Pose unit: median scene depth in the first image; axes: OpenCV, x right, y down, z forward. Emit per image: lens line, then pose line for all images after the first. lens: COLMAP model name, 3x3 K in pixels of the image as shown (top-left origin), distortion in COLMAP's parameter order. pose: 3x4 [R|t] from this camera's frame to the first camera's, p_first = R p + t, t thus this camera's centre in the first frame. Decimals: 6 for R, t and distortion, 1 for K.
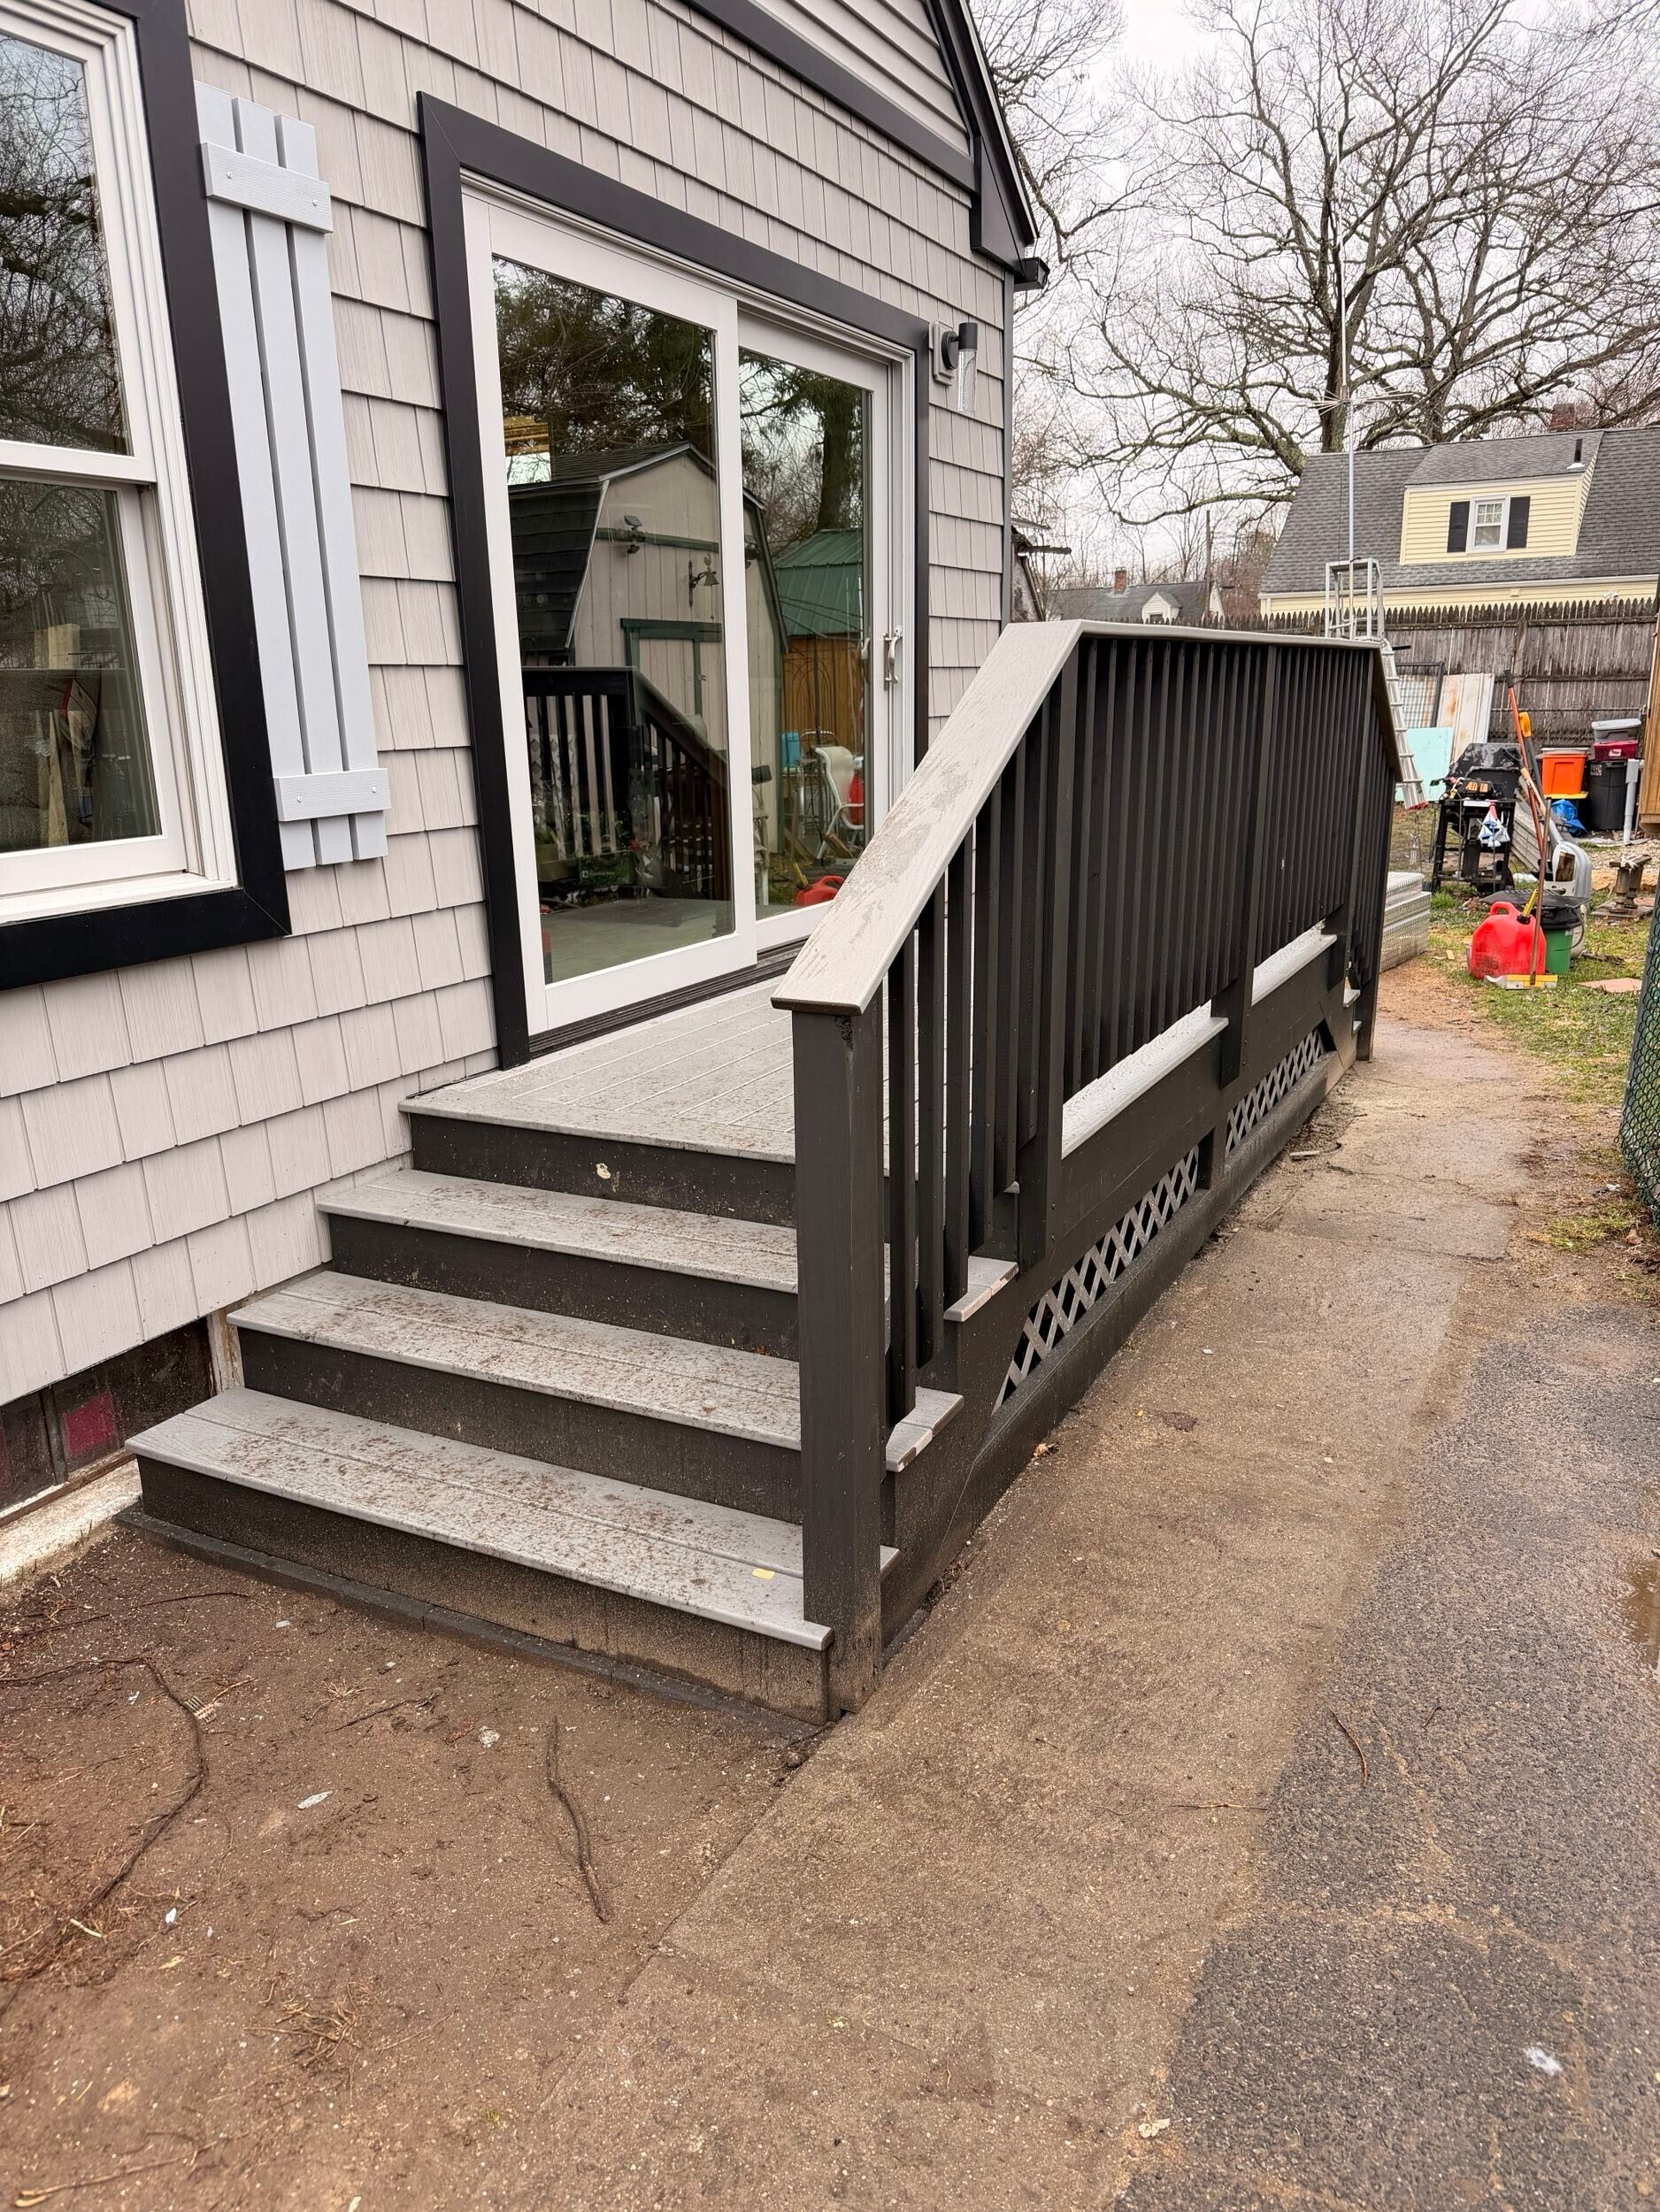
lens RADIAL K [[1575.2, 0, 807.7], [0, 1575.2, 1102.9], [0, 0, 1]] dist [0.002469, -0.006254]
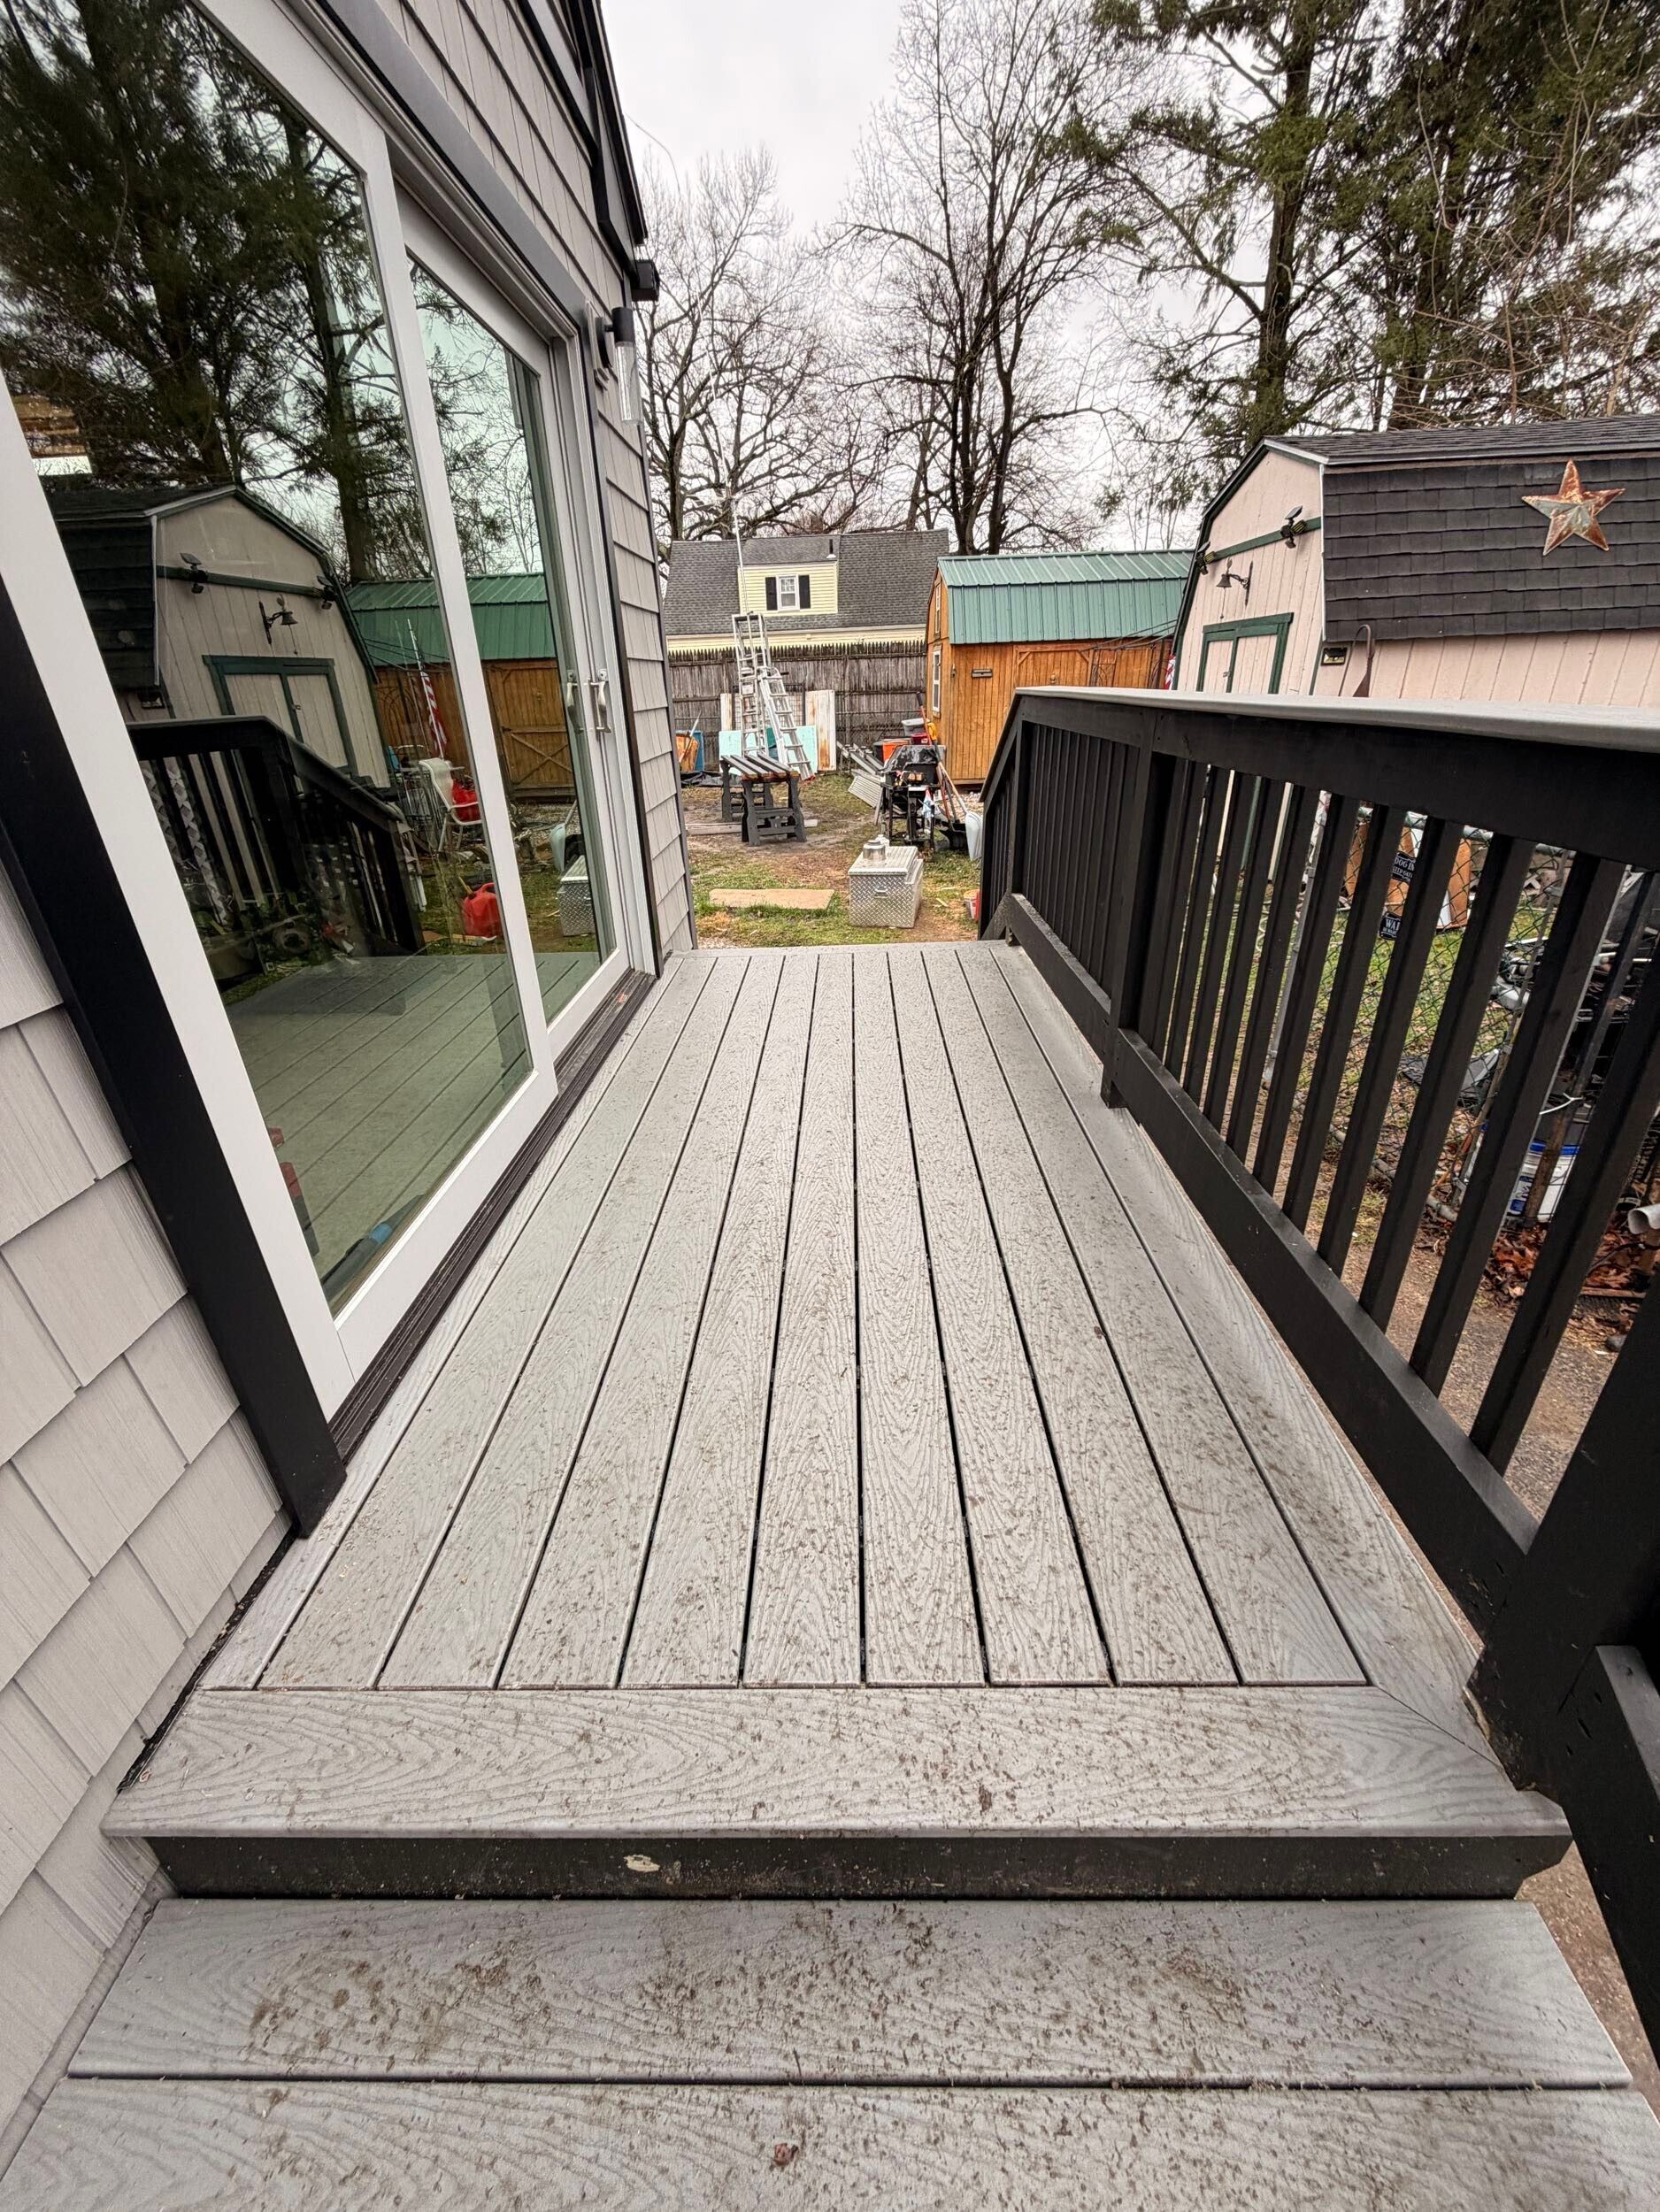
lens RADIAL K [[885.5, 0, 831.3], [0, 885.5, 1094.2], [0, 0, 1]] dist [0.000540, 0.000106]
pose [[0.890893, -0.202182, 0.406734, -0.078186], [0.132460, 0.972191, 0.193127, -0.134142], [-0.434470, -0.118180, 0.892899, 0.415306]]
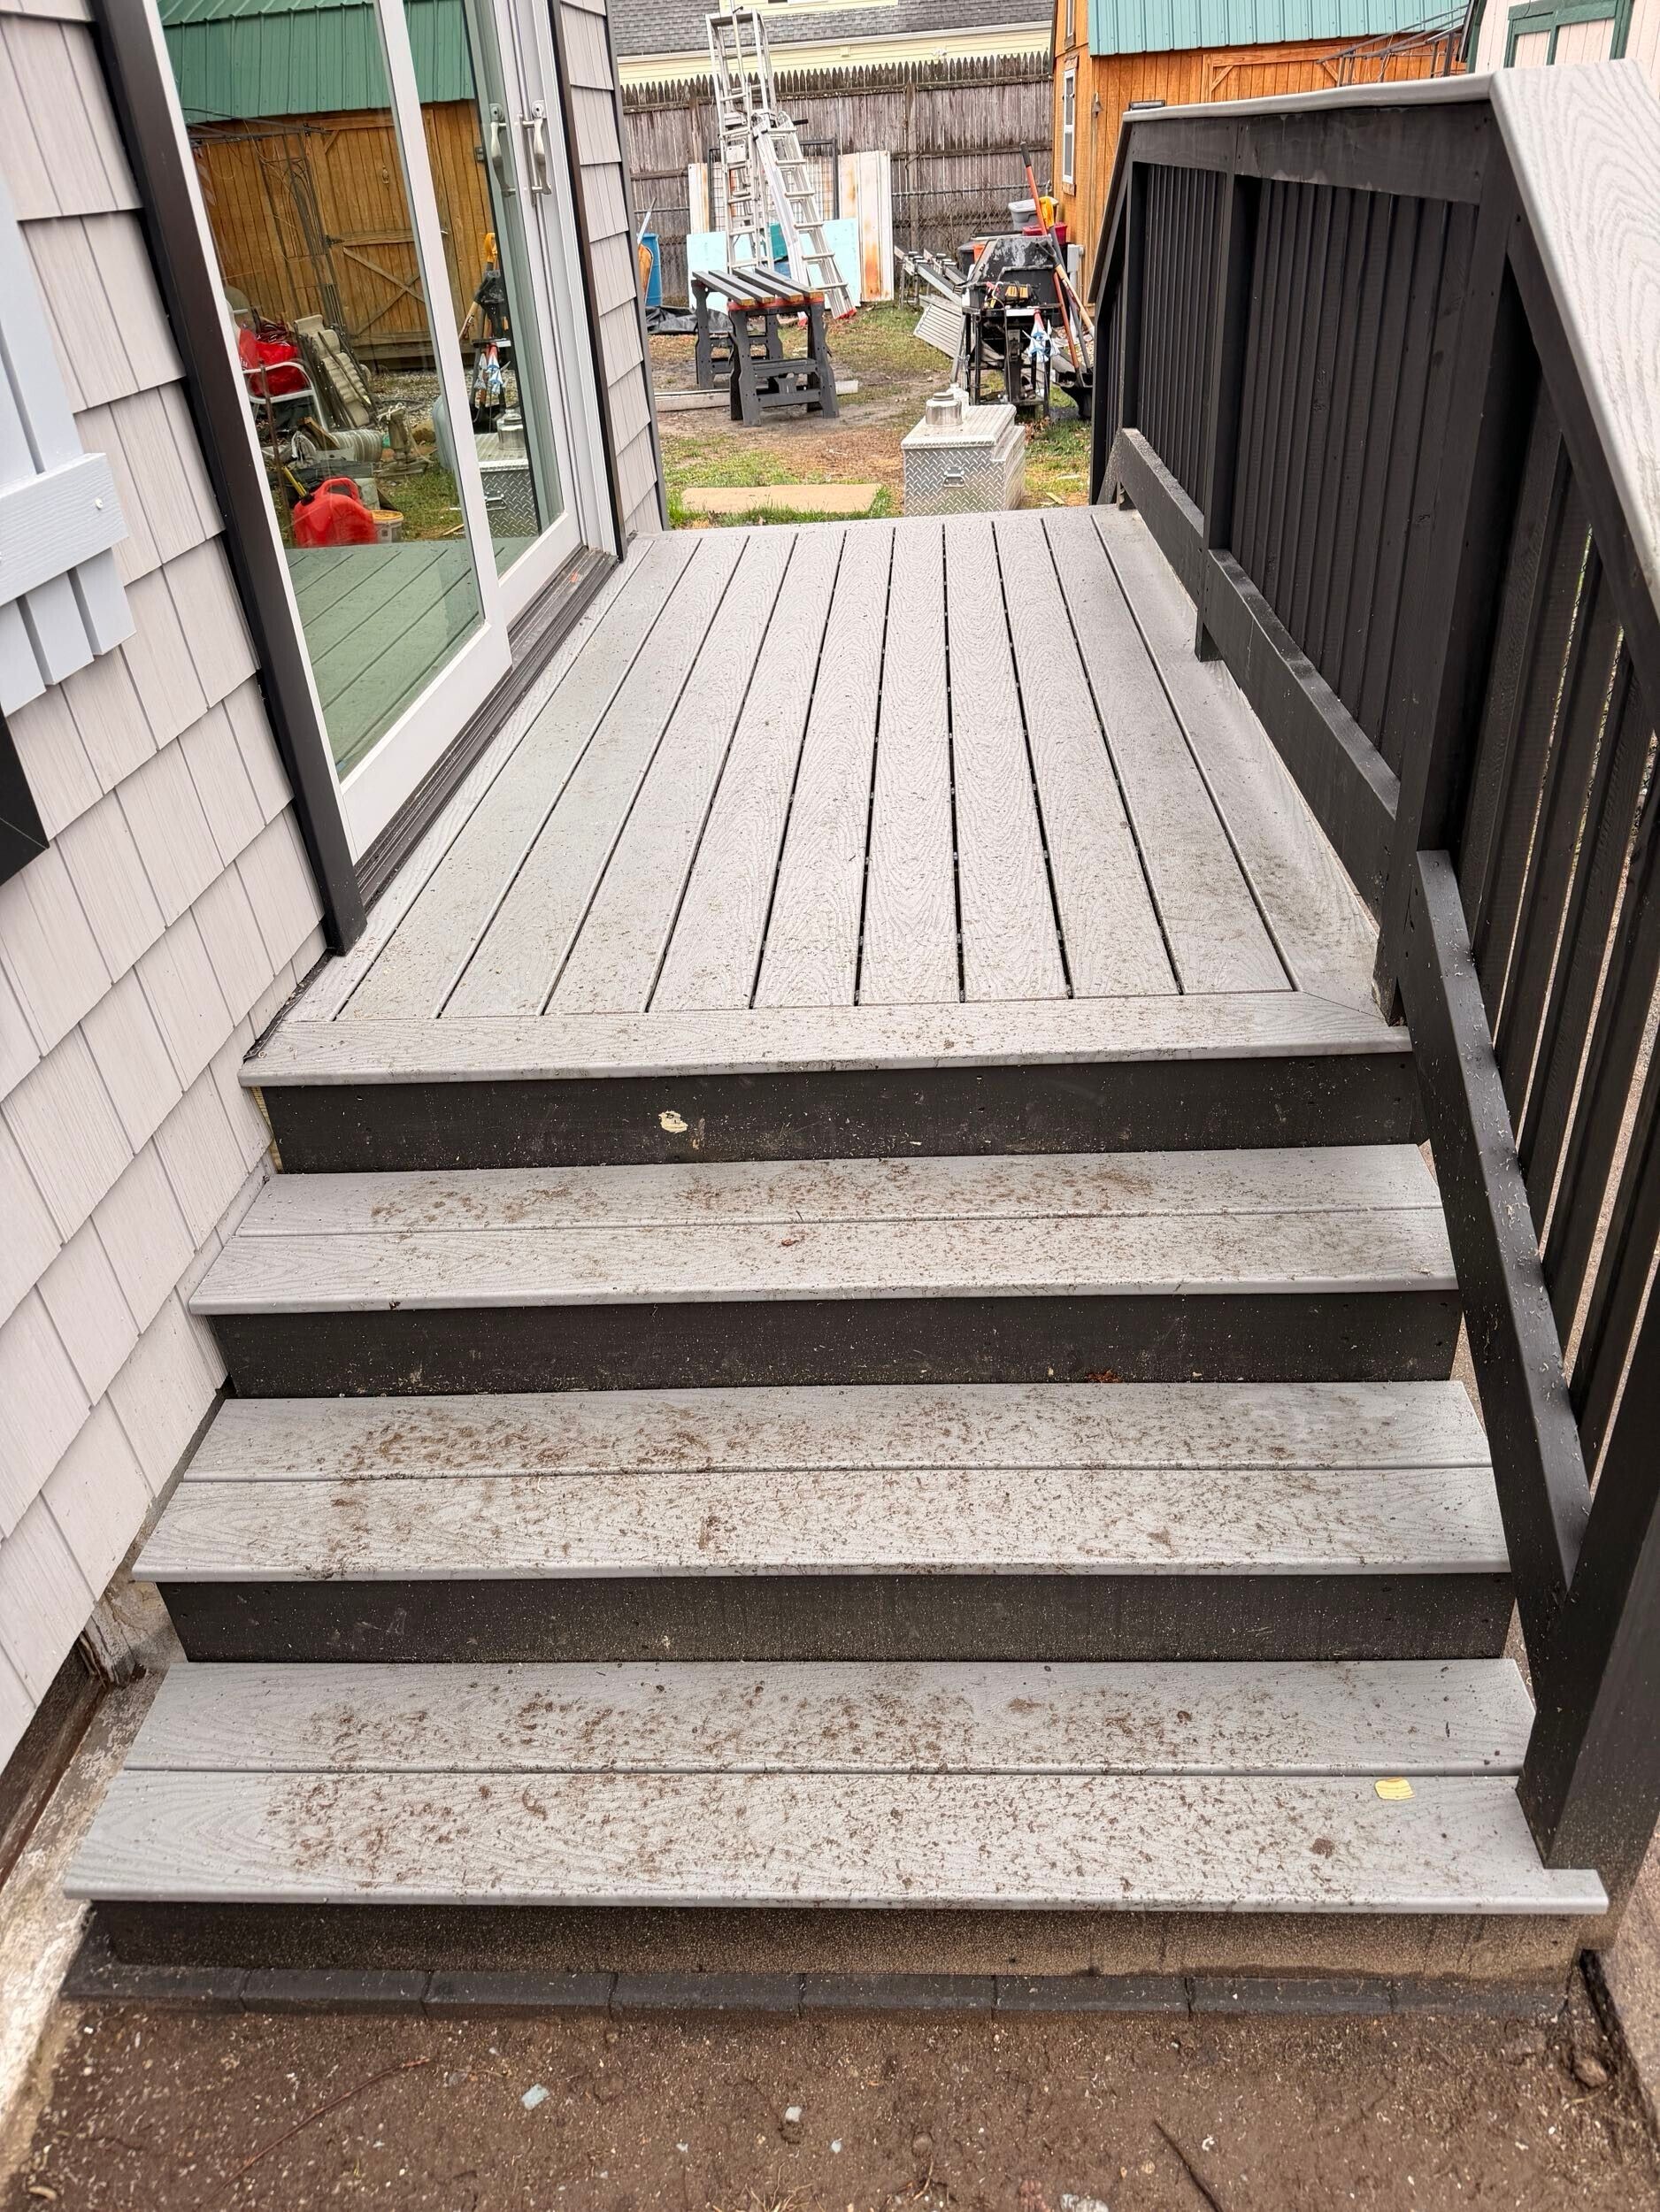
lens RADIAL K [[1574.7, 0, 830.0], [0, 1574.7, 1106.0], [0, 0, 1]] dist [0.010276, -0.018435]
pose [[0.905072, -0.252045, 0.342516, -0.155901], [0.151319, 0.943593, 0.294508, -0.073418], [-0.397425, -0.214722, 0.892159, 0.239690]]
